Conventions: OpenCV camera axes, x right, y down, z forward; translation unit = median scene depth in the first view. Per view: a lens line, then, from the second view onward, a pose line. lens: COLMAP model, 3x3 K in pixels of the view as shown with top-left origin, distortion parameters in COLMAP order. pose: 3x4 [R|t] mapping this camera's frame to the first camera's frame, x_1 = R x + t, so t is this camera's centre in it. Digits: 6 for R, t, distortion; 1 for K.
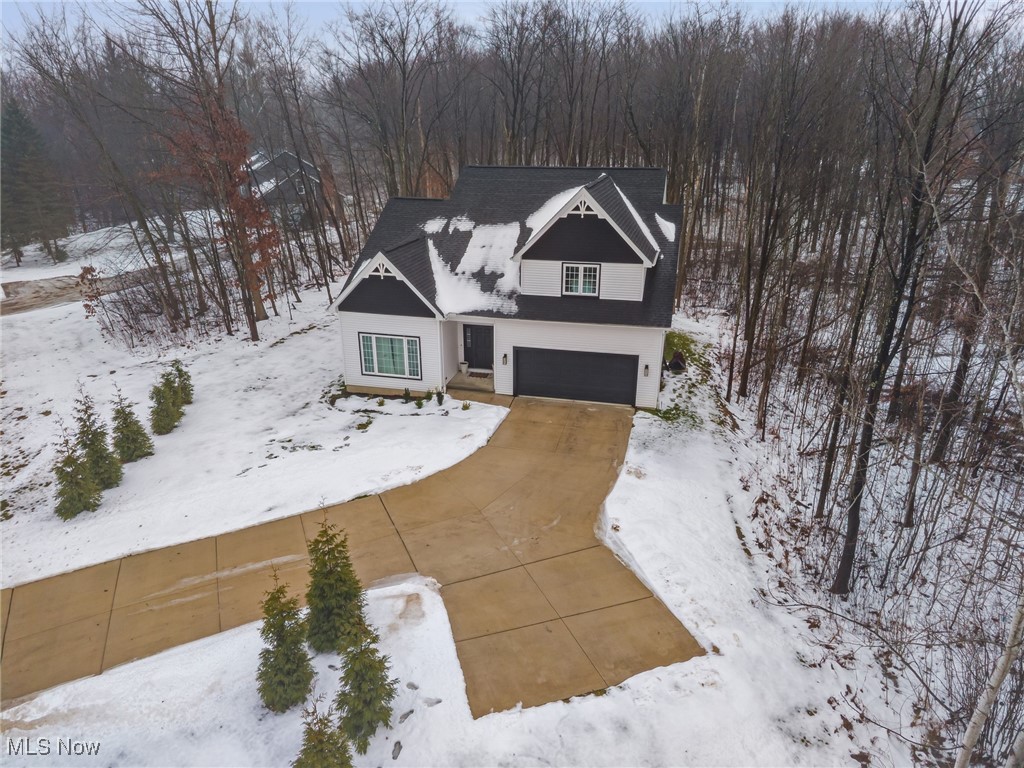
lens RADIAL K [[680.1, 0, 516.9], [0, 680.1, 382.3], [0, 0, 1]] dist [0.103311, -0.140486]
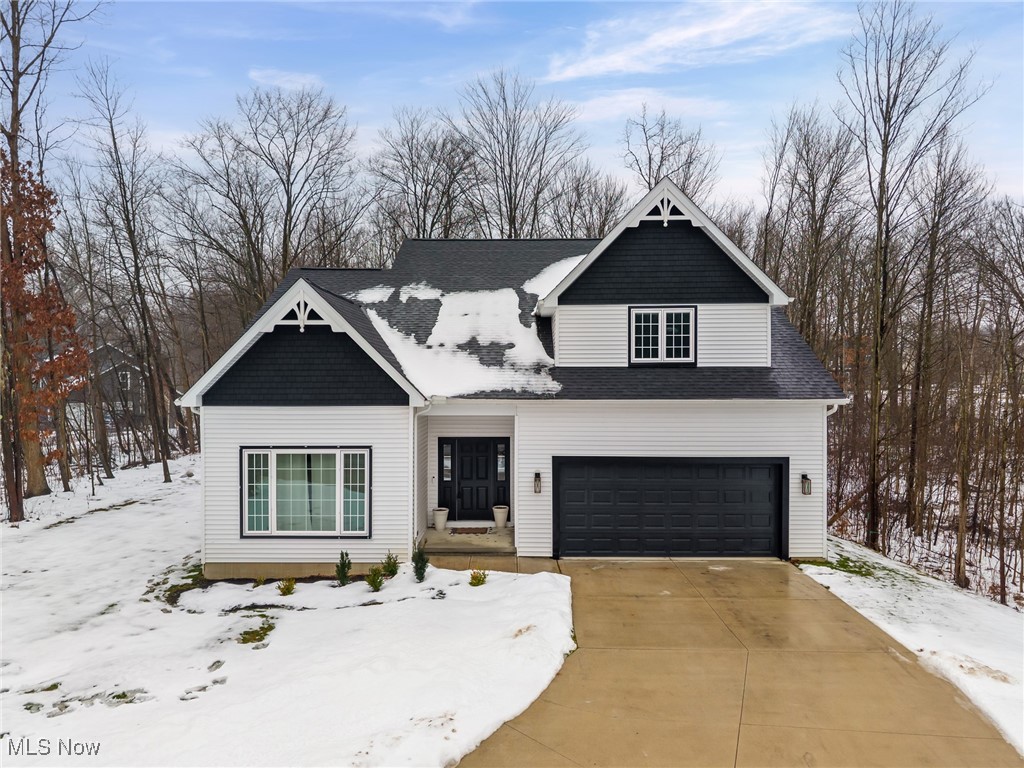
lens RADIAL K [[687.2, 0, 512.0], [0, 687.2, 384.0], [0, 0, 1]] dist [0.044468, -0.032837]
pose [[0.975721, -0.006526, 0.218920, -0.152827], [0.080945, 0.939529, -0.332767, 0.069083], [-0.203510, 0.342408, 0.917246, 0.492202]]
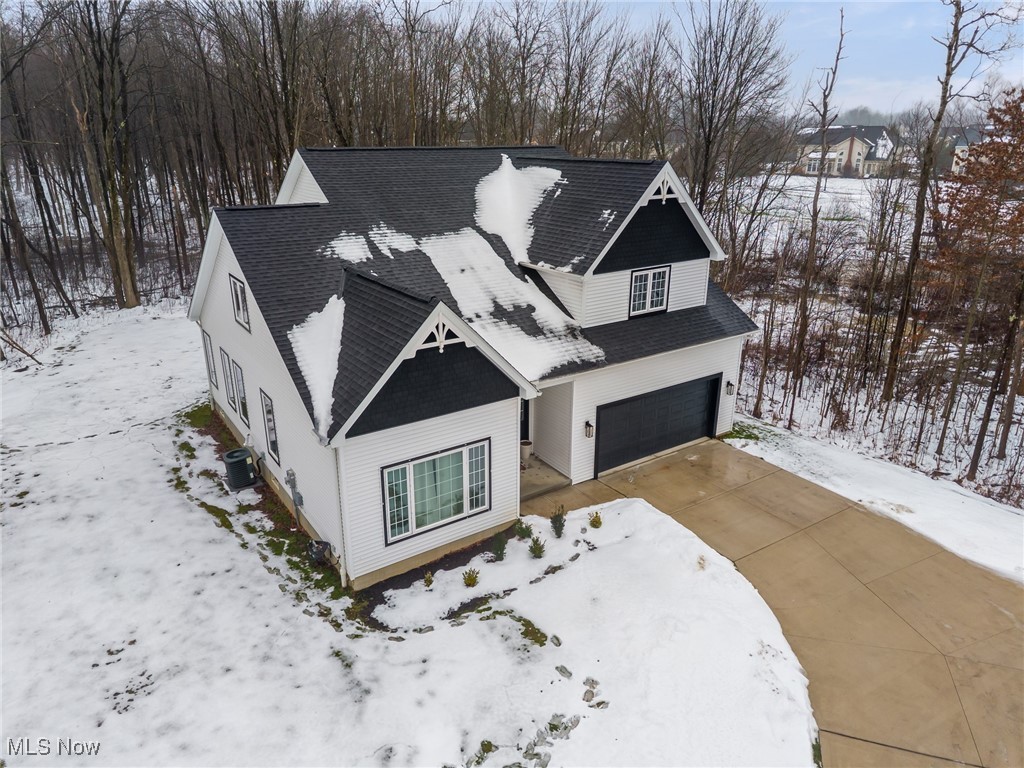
lens RADIAL K [[680.1, 0, 516.9], [0, 680.1, 382.3], [0, 0, 1]] dist [0.103311, -0.140486]
pose [[0.667734, -0.254487, 0.699548, -0.512972], [0.260692, 0.960180, 0.100466, -0.162083], [-0.697260, 0.115282, 0.707488, 0.580572]]
